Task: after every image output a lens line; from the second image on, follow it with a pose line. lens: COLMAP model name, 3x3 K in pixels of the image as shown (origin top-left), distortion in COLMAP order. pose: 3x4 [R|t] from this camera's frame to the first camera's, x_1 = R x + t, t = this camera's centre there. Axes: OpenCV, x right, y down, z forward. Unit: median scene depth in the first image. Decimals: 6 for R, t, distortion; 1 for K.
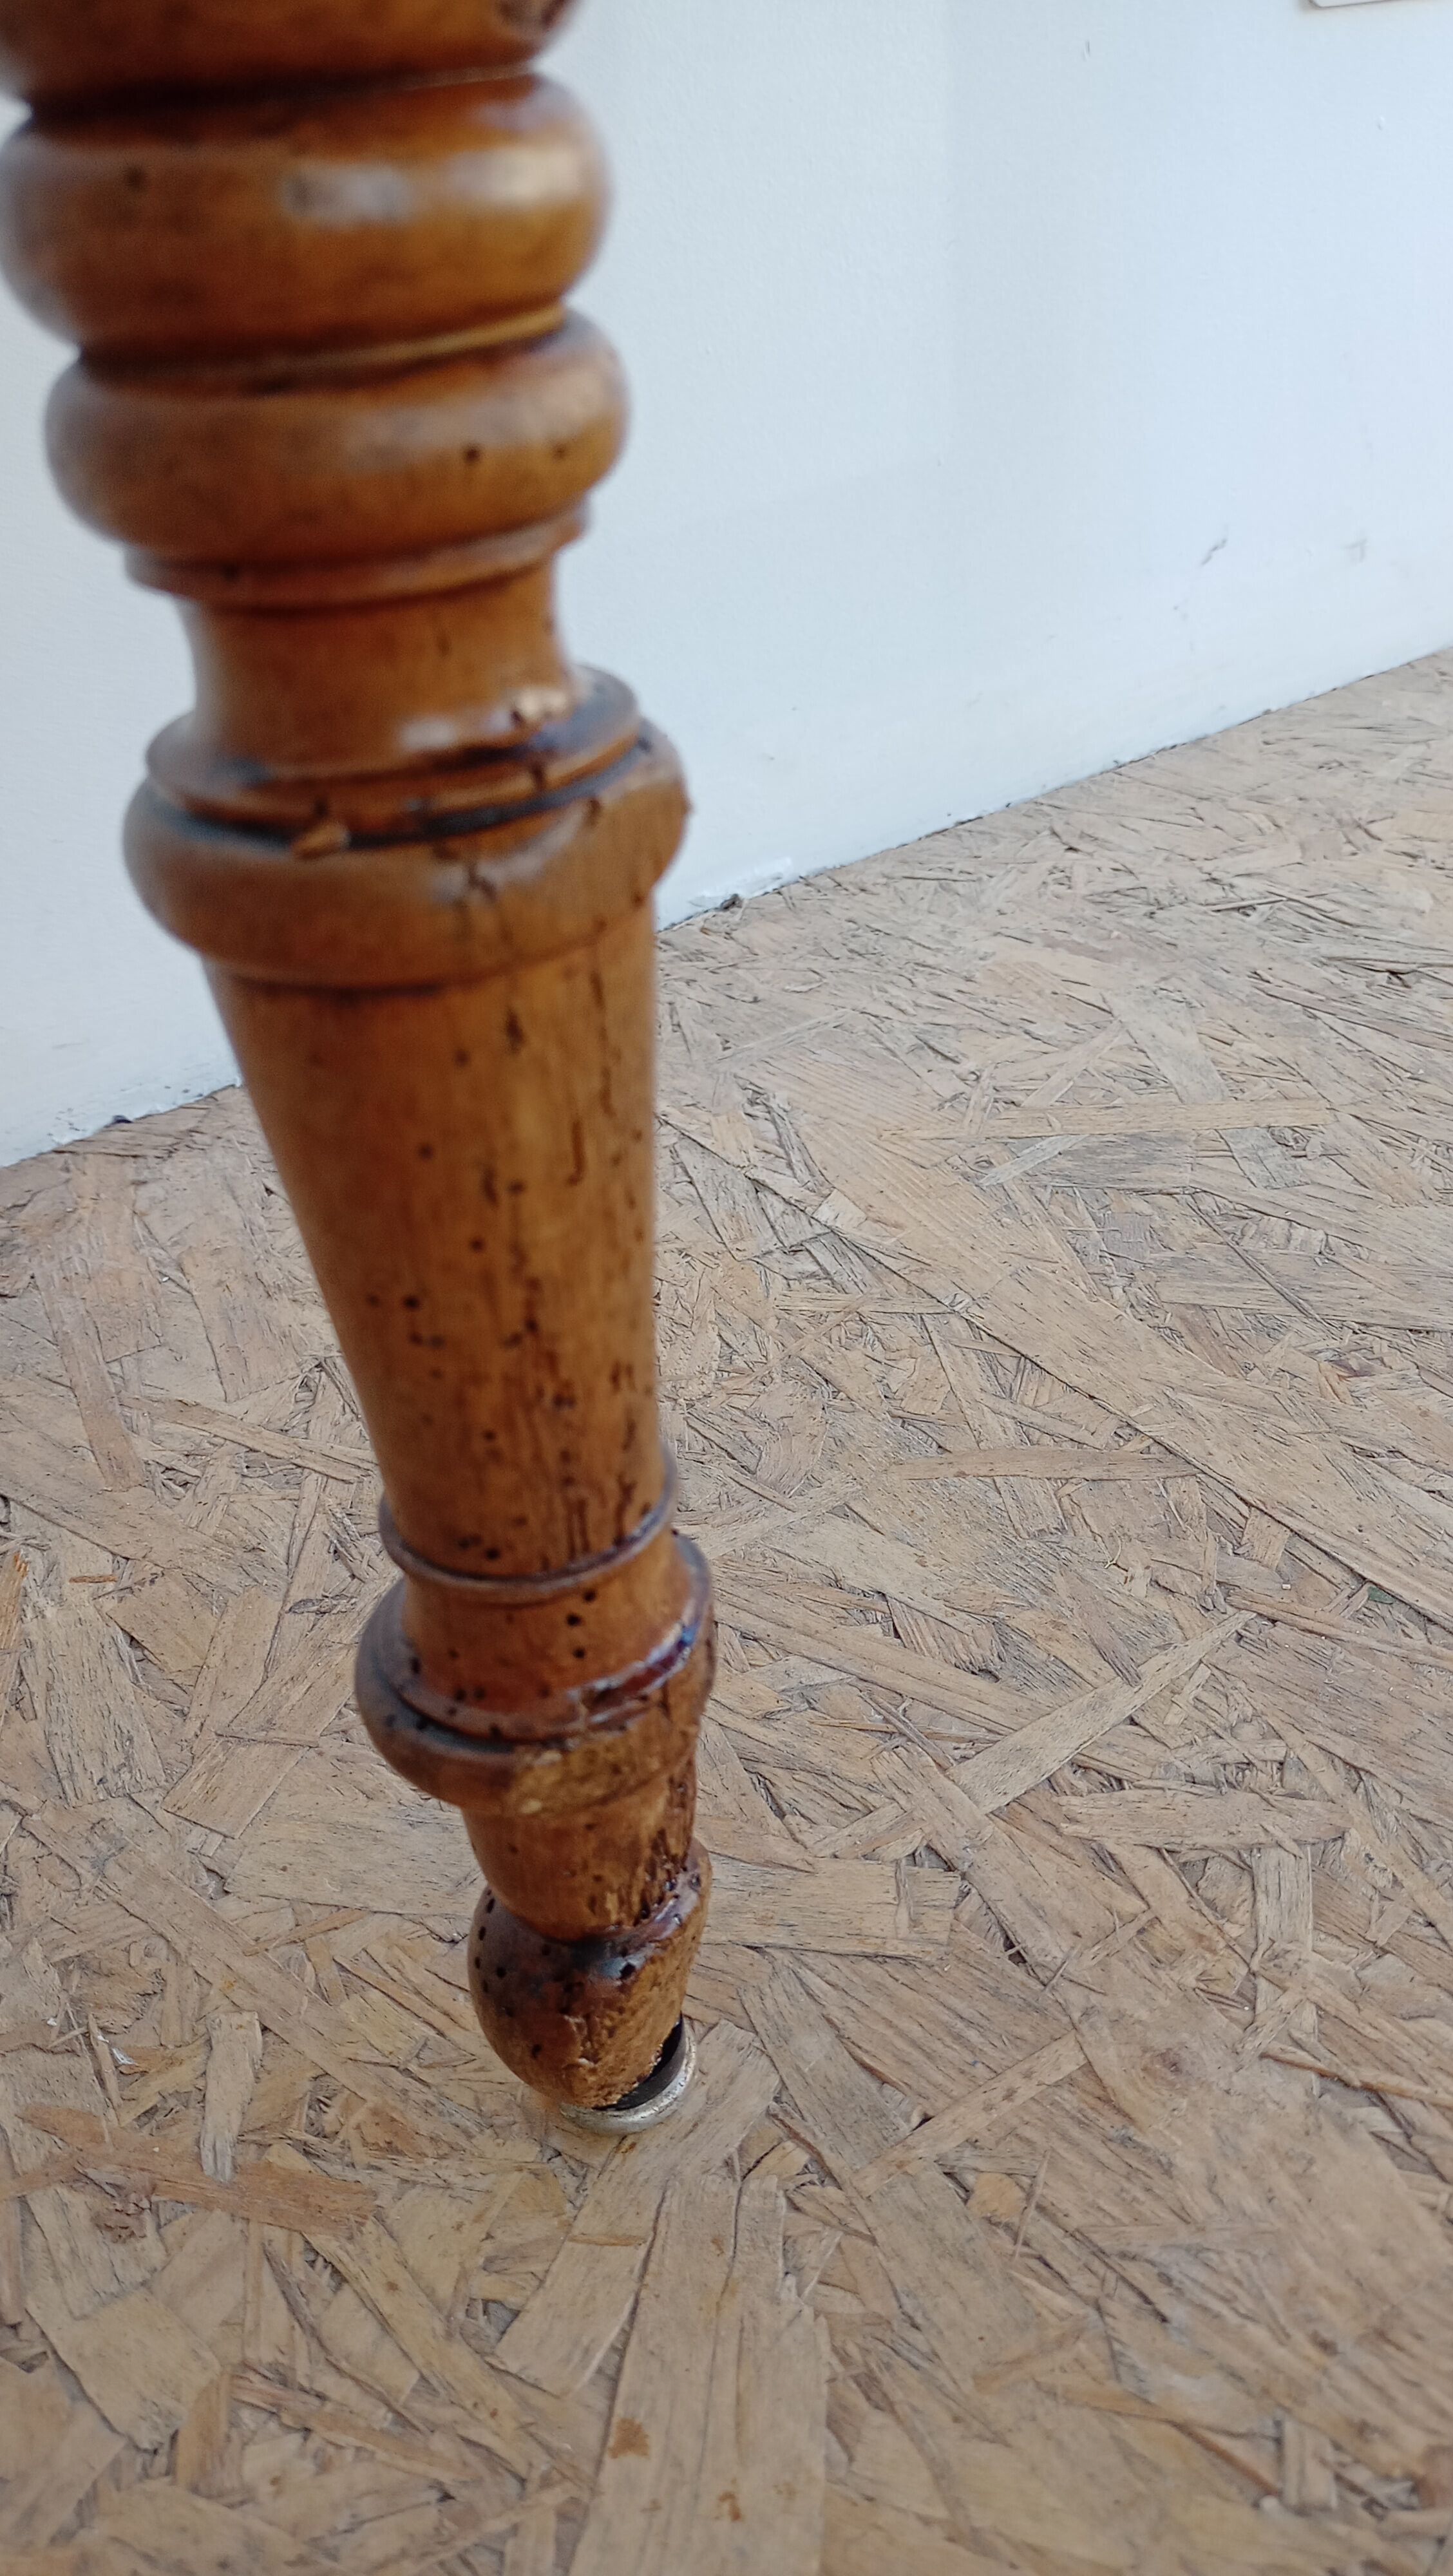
lens RADIAL K [[1970.3, 0, 708.6], [0, 1970.3, 1336.4], [0, 0, 1]] dist [0.045955, -0.066898]
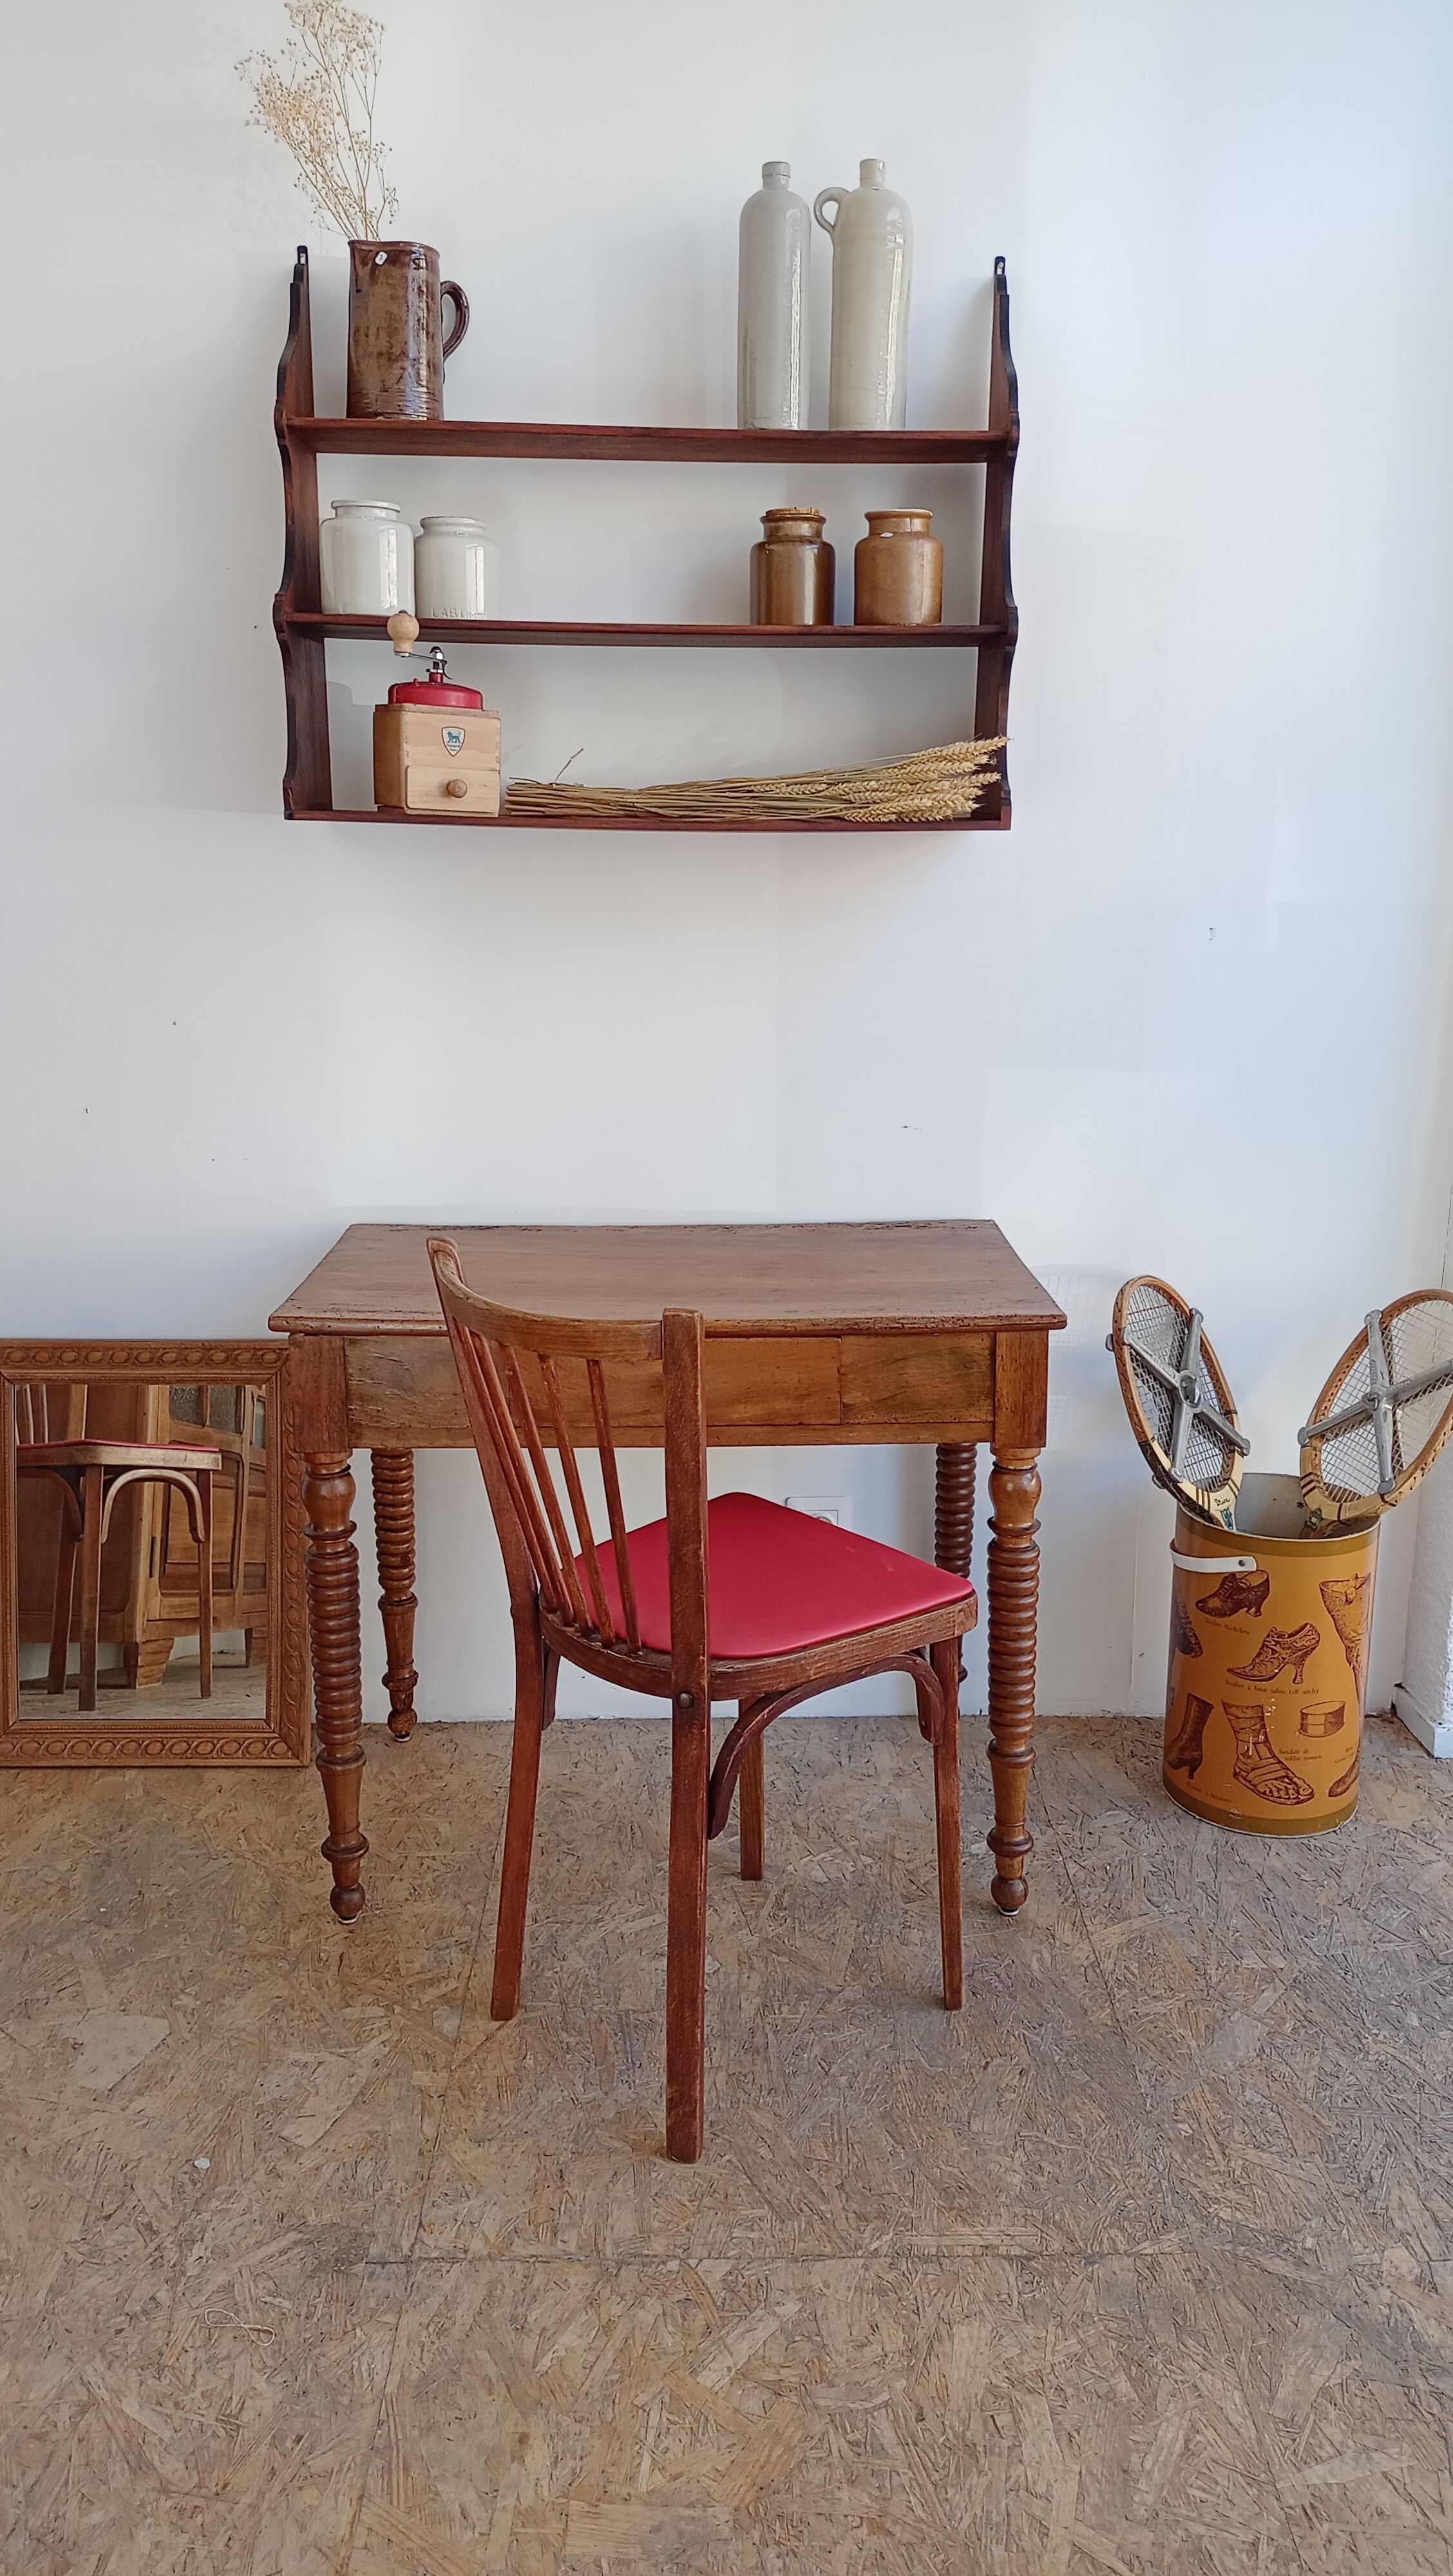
lens RADIAL K [[1970.3, 0, 728.3], [0, 1970.3, 1296.2], [0, 0, 1]] dist [0.045955, -0.066898]
pose [[0.822533, 0.212530, -0.527514, 4.890204], [-0.373062, 0.901735, -0.218403, -0.484902], [0.429260, 0.376439, 0.820993, -5.700795]]
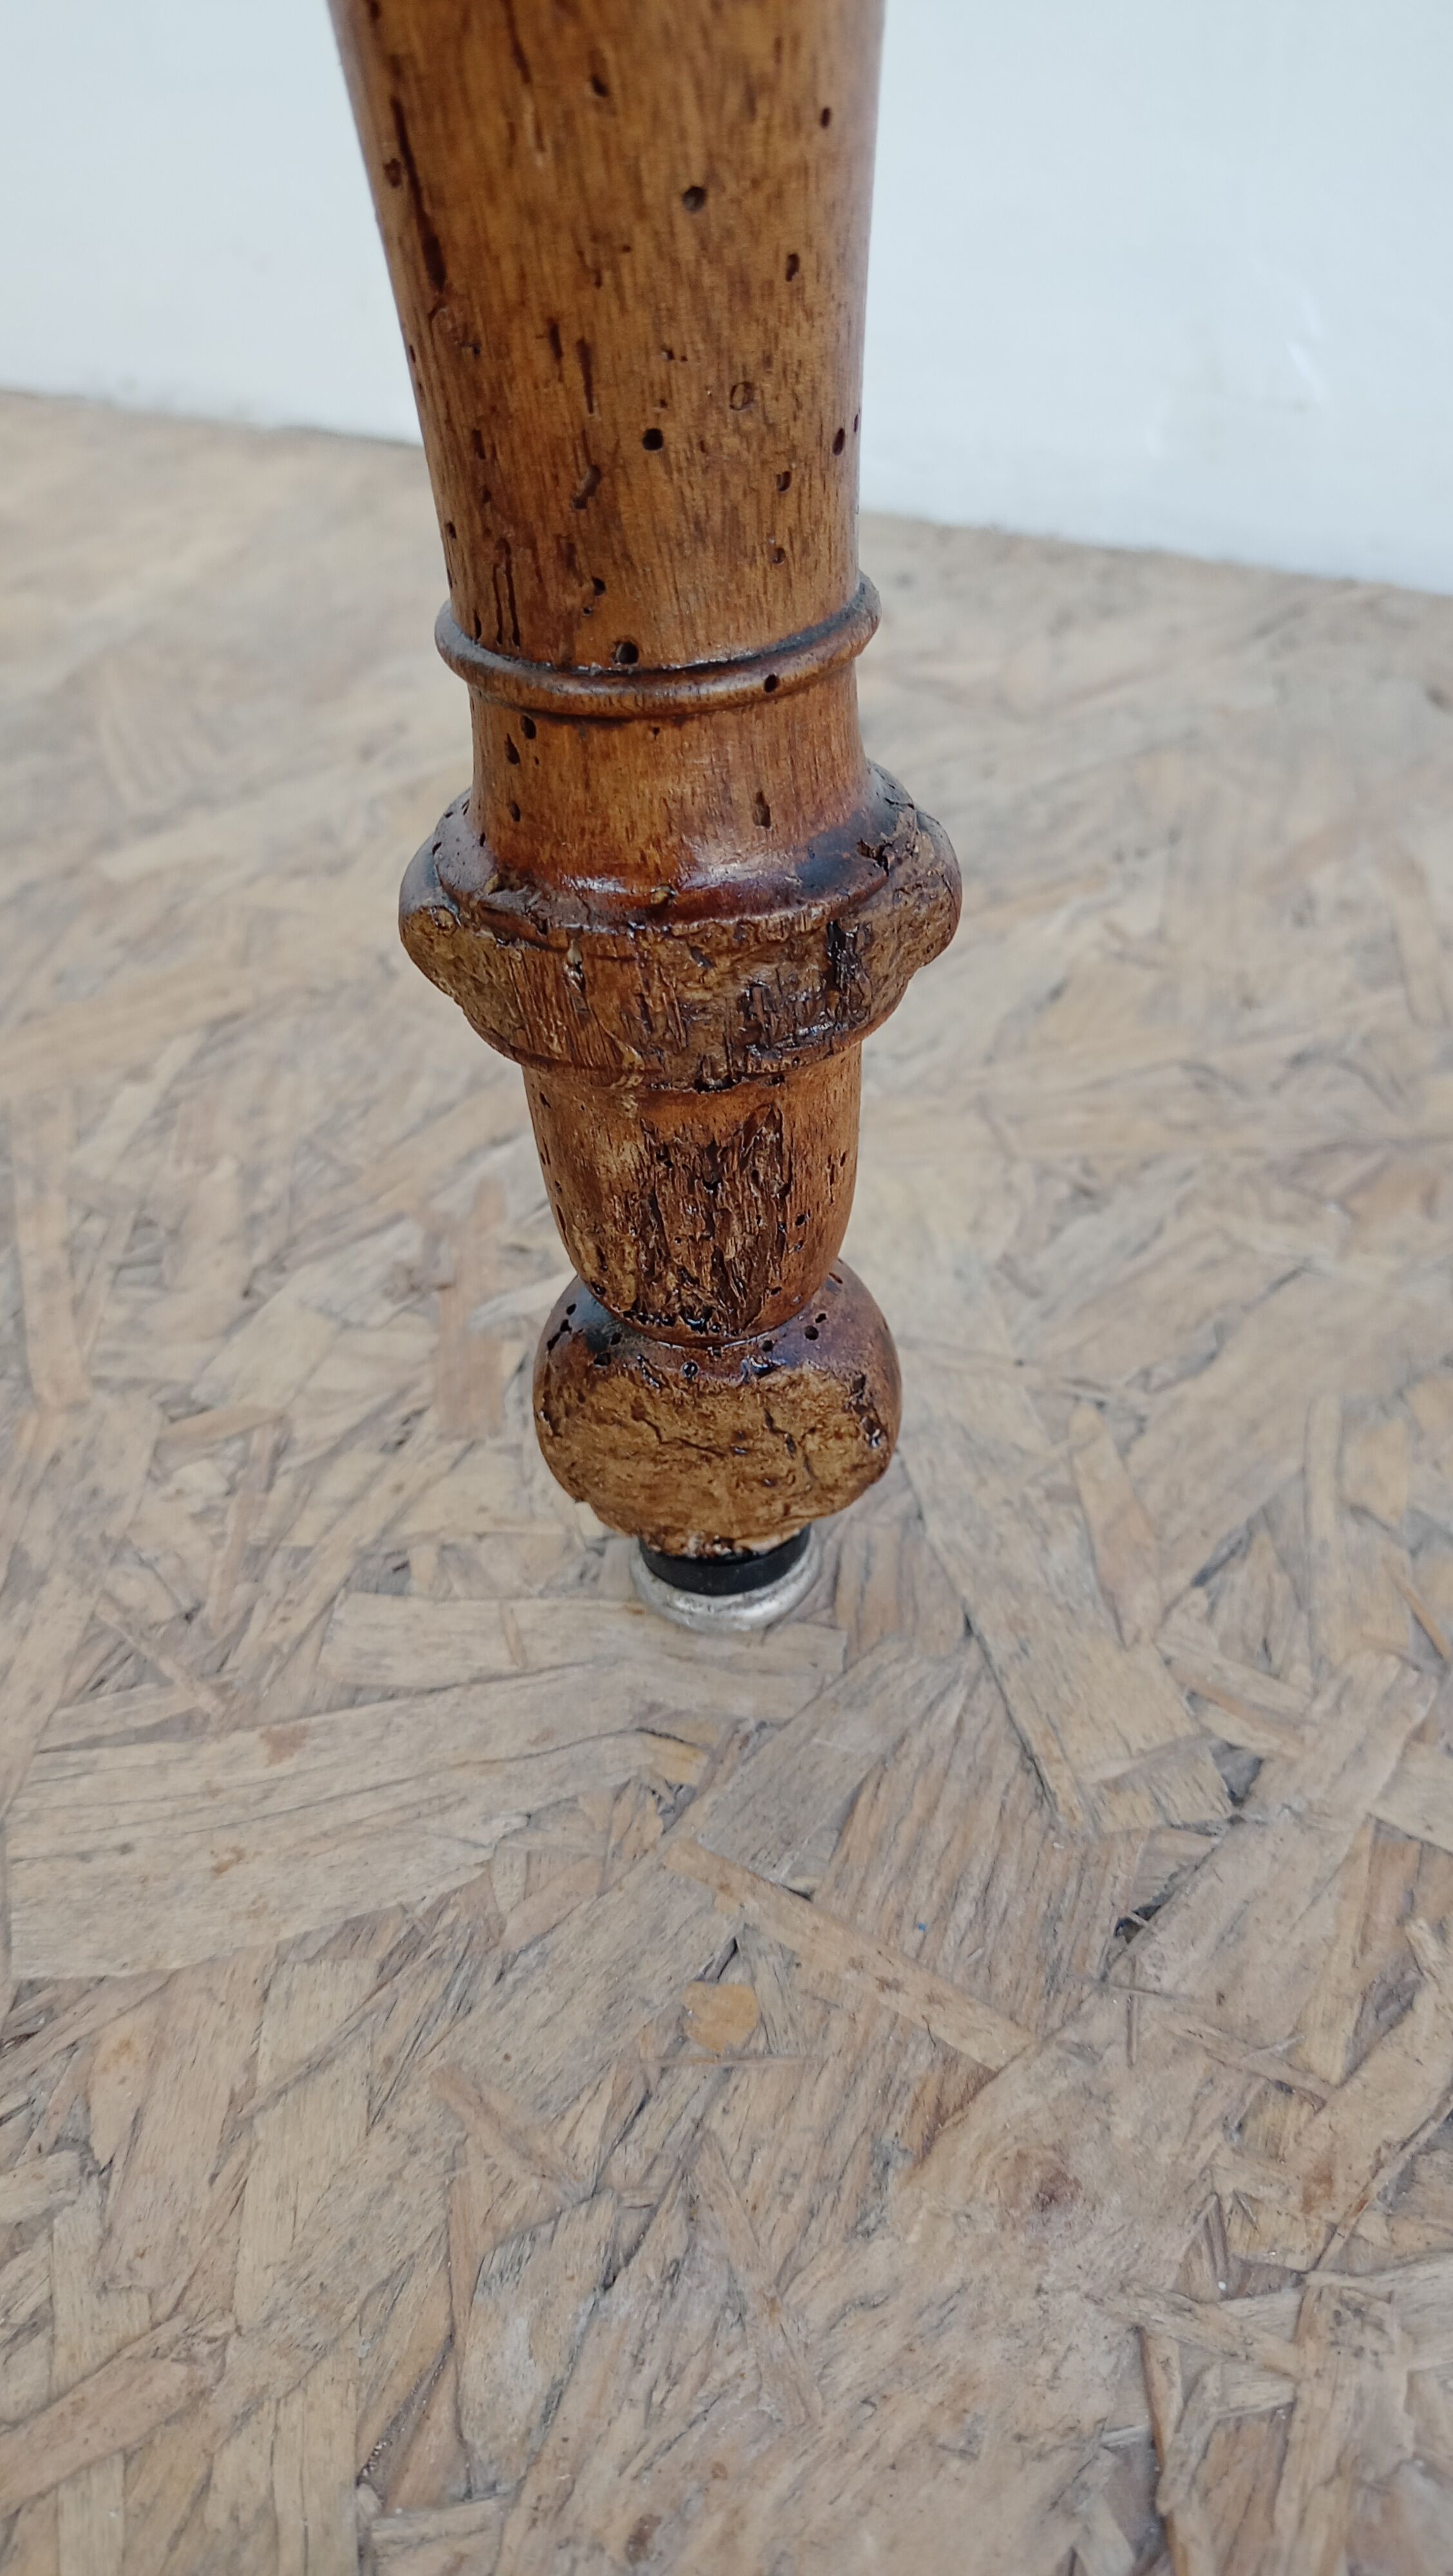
lens RADIAL K [[1970.3, 0, 749.1], [0, 1970.3, 1339.6], [0, 0, 1]] dist [0.045955, -0.066898]
pose [[0.391769, 0.629318, -0.671174, 0.427185], [-0.509102, 0.755909, 0.411602, -0.021903], [0.766376, 0.180443, 0.616529, 0.512266]]
